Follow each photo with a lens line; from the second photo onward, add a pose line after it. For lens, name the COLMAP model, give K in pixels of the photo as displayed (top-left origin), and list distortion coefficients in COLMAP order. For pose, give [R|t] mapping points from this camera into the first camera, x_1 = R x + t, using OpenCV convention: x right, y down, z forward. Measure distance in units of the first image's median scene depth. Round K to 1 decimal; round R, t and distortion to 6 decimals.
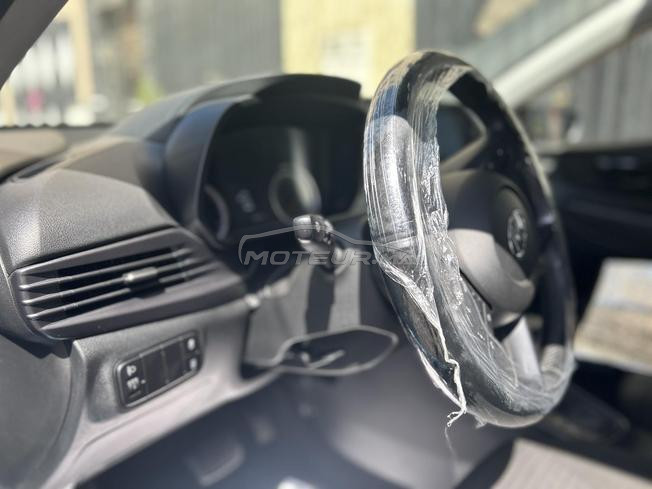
lens RADIAL K [[484.1, 0, 326.0], [0, 484.1, 244.5], [0, 0, 1]] dist [0.025040, -0.001594]
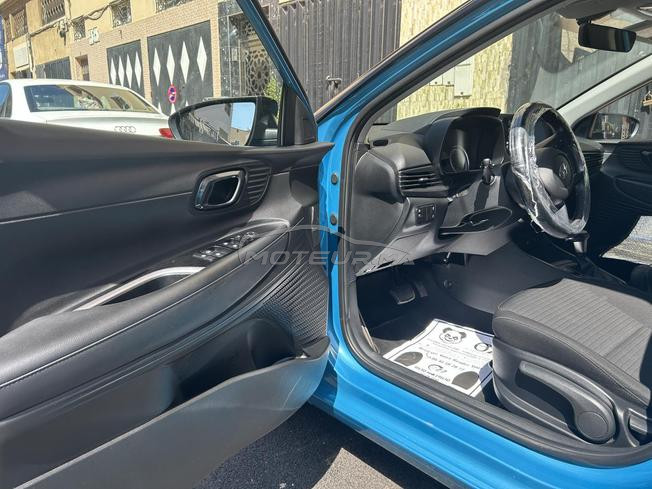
lens RADIAL K [[484.1, 0, 326.0], [0, 484.1, 244.5], [0, 0, 1]] dist [0.025040, -0.001594]
pose [[0.985463, 0.059300, -0.159205, -0.462647], [-0.056991, 0.998193, 0.019034, 0.422550], [0.160047, -0.009685, 0.987062, -1.940070]]
